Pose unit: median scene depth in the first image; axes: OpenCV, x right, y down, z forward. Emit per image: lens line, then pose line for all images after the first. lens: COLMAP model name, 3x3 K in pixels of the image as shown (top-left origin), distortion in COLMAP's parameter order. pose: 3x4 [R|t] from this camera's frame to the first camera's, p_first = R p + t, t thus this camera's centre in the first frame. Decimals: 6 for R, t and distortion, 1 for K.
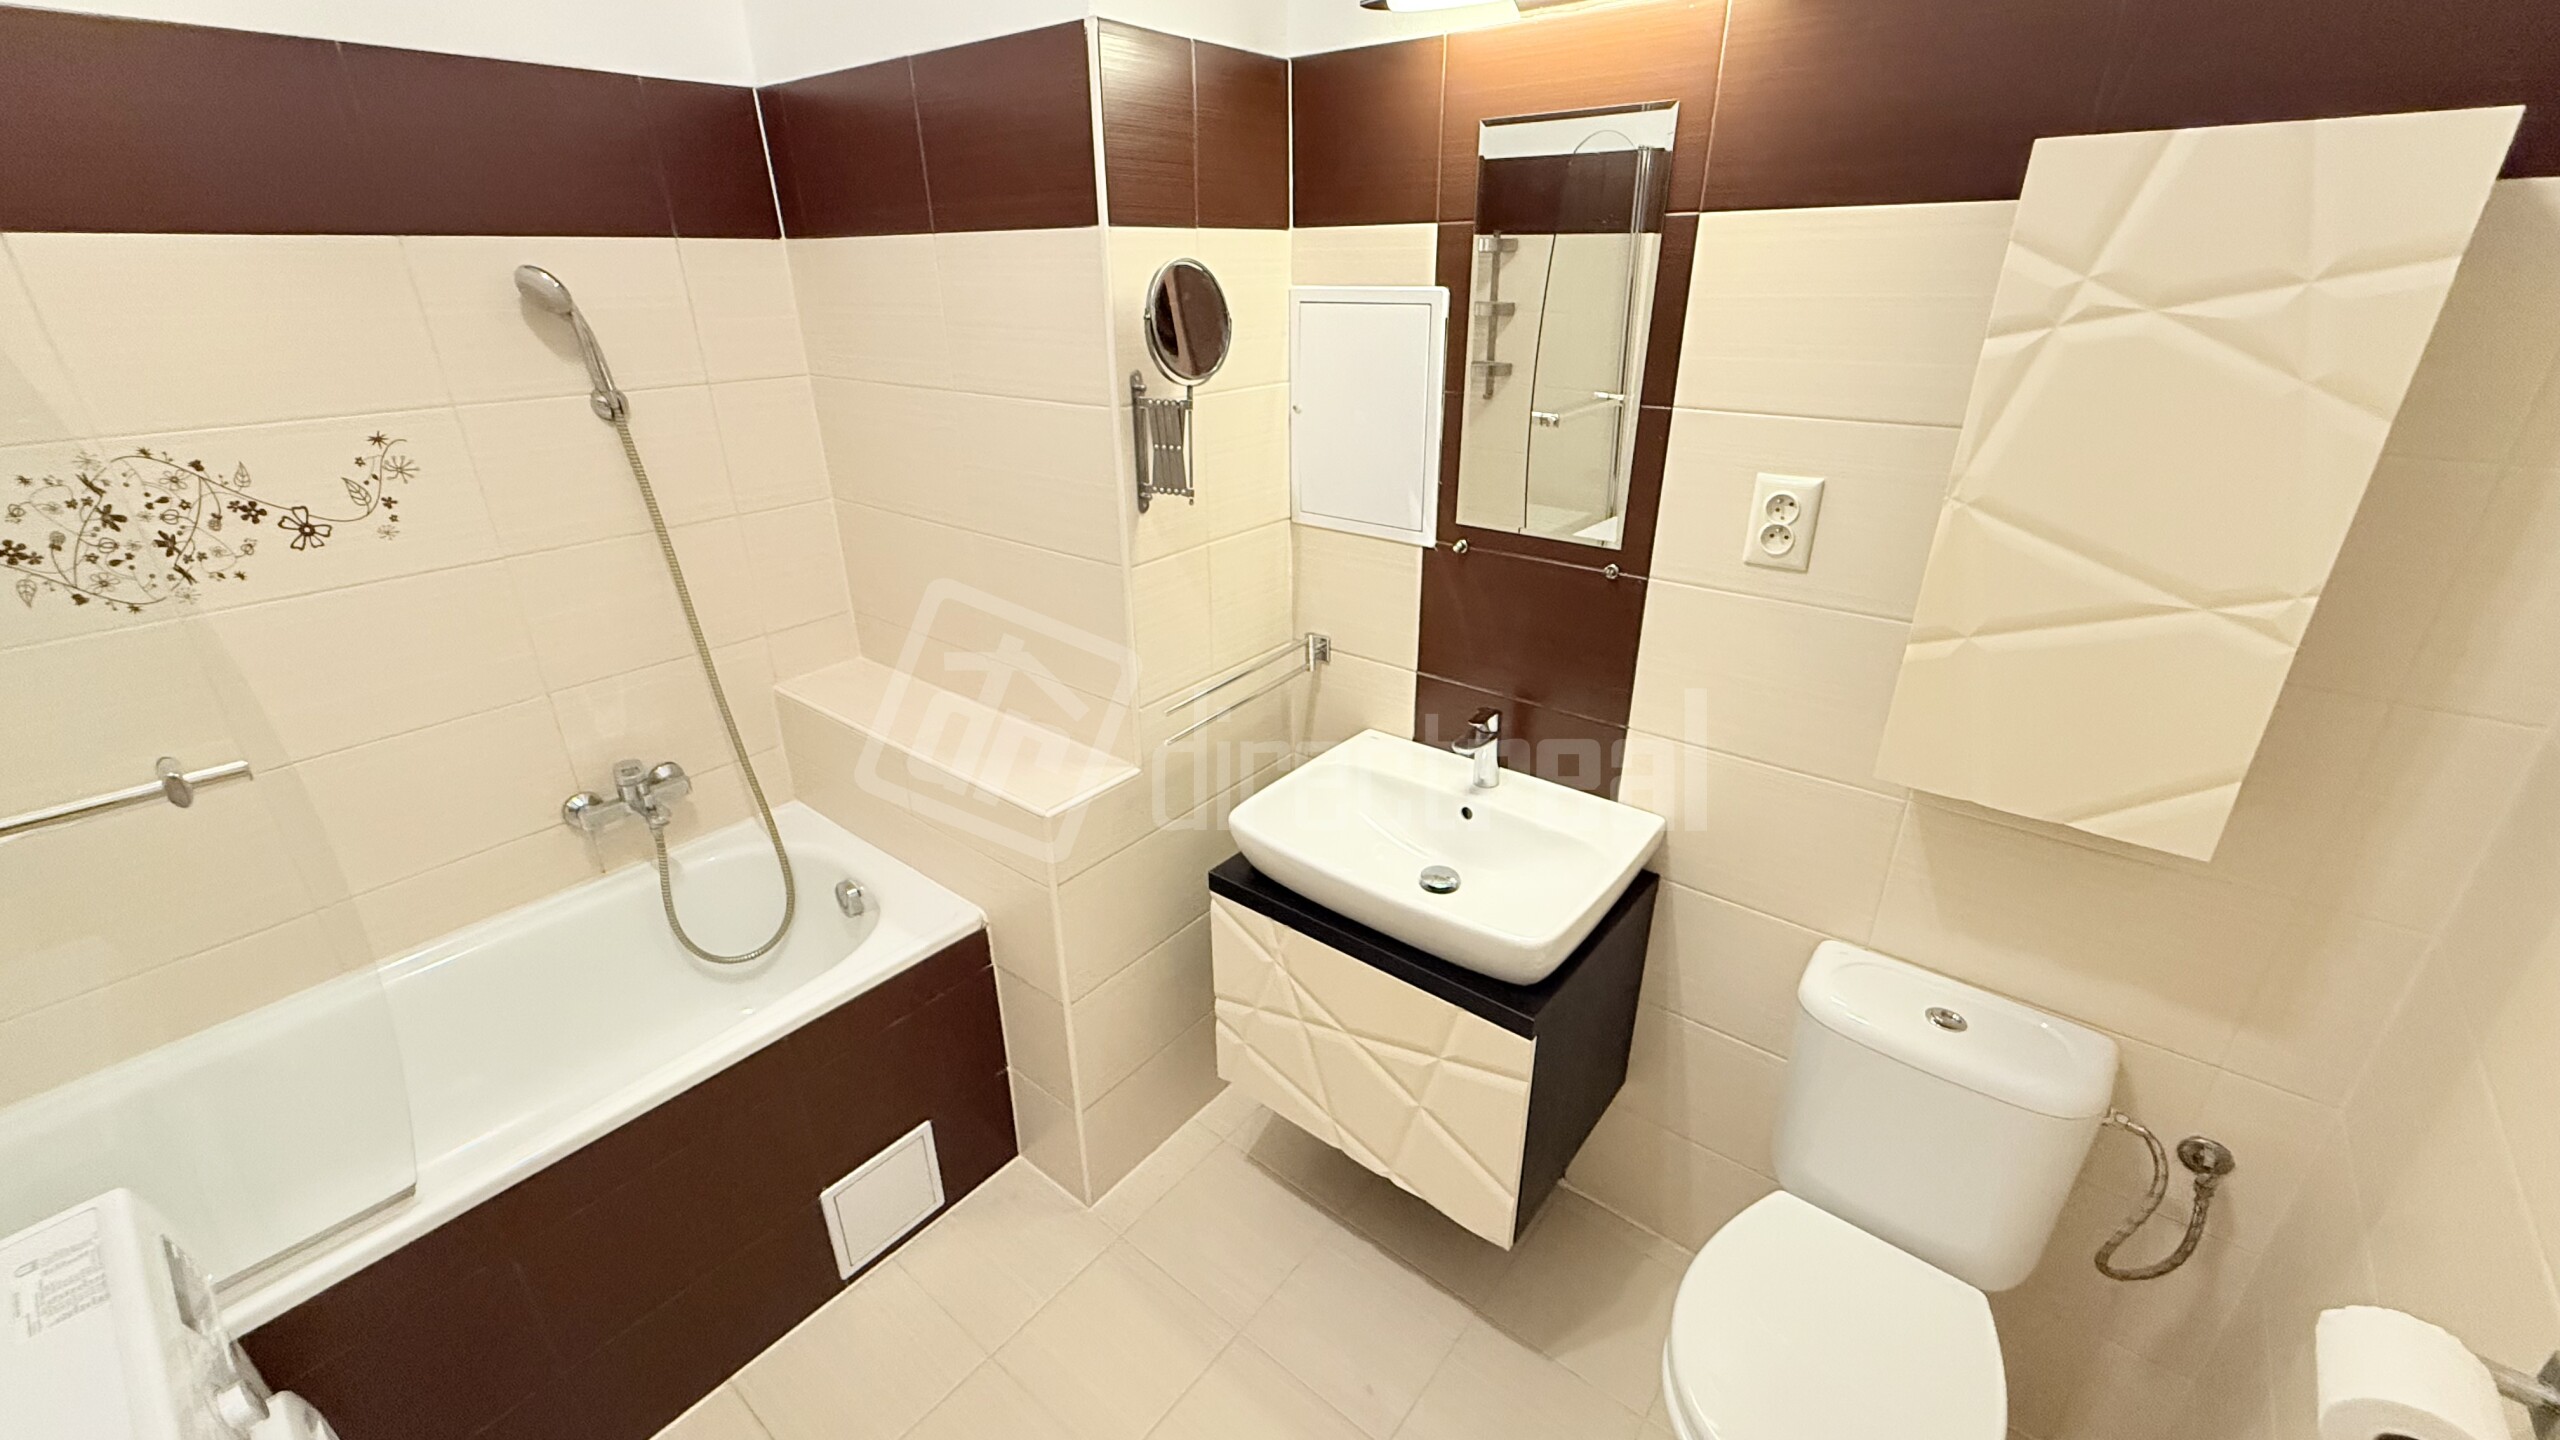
lens RADIAL K [[1017.0, 0, 1272.5], [0, 1017.0, 717.8], [0, 0, 1]] dist [0.001538, -0.001090]
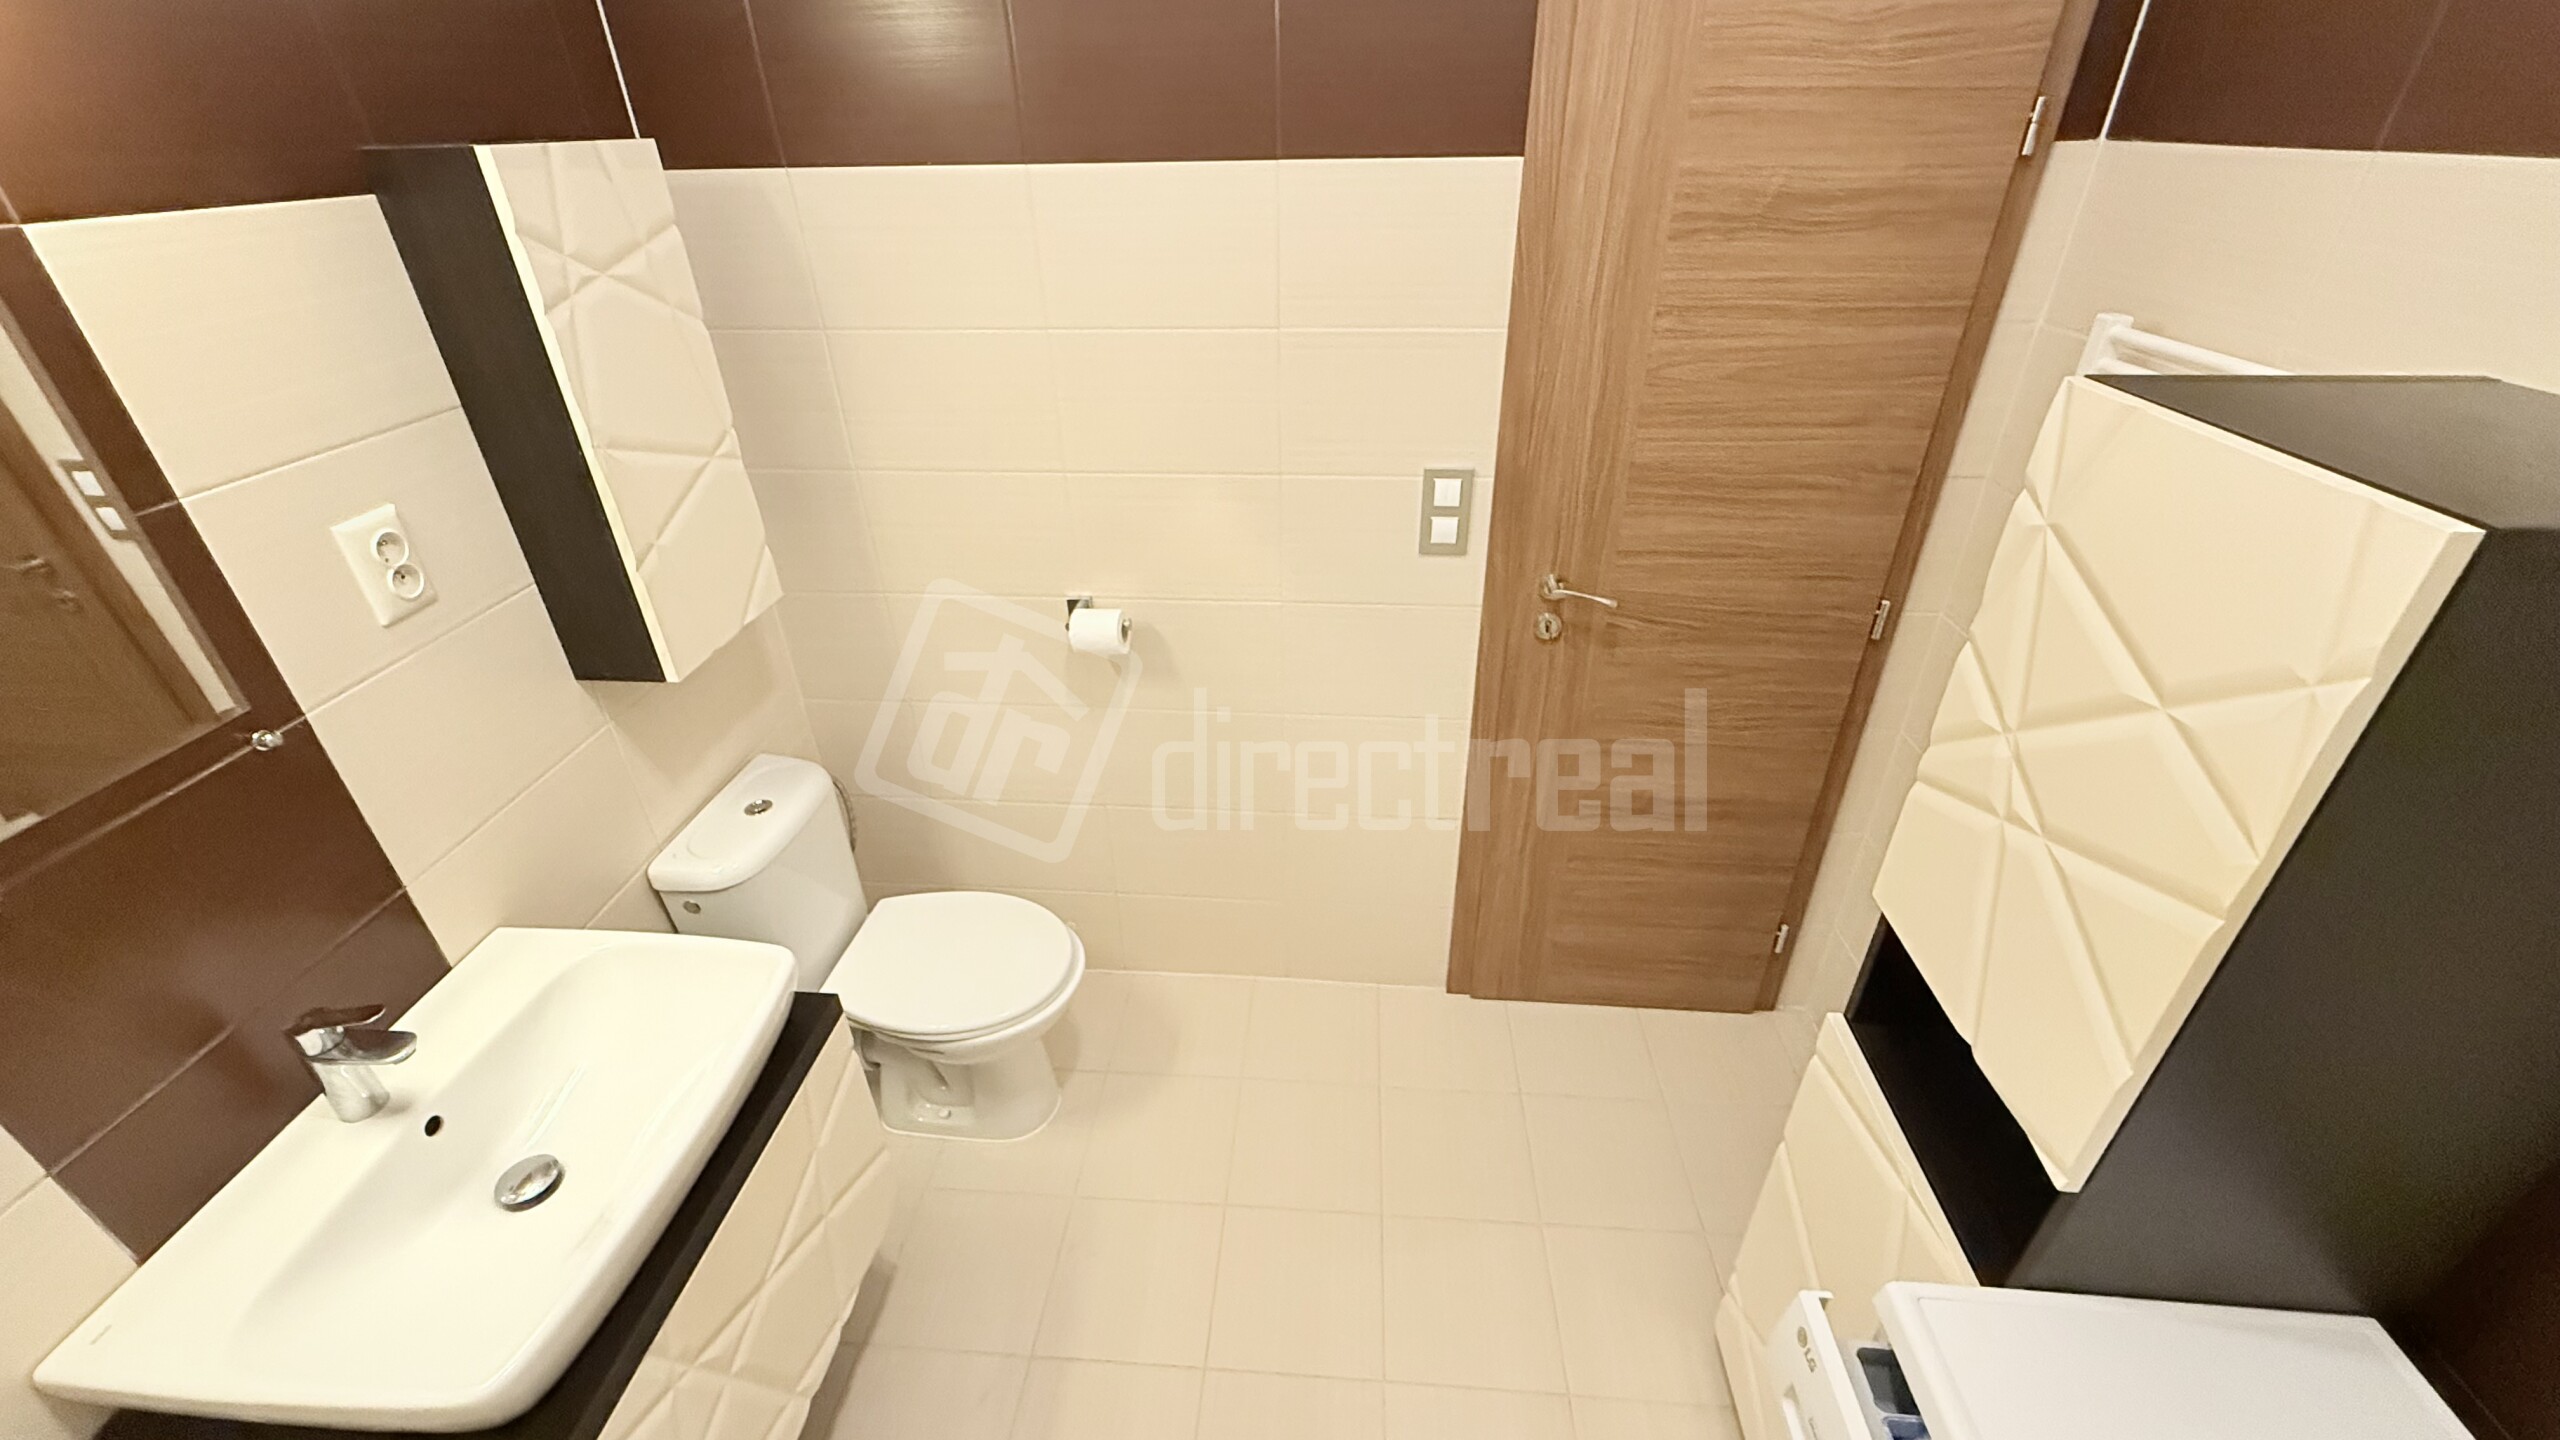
lens RADIAL K [[1017.0, 0, 1275.4], [0, 1017.0, 722.7], [0, 0, 1]] dist [0.001538, -0.001090]
pose [[-0.580737, -0.398308, 0.709996, -0.754938], [0.351343, 0.664105, 0.659942, -0.499724], [-0.734372, 0.632705, -0.245728, 0.895306]]
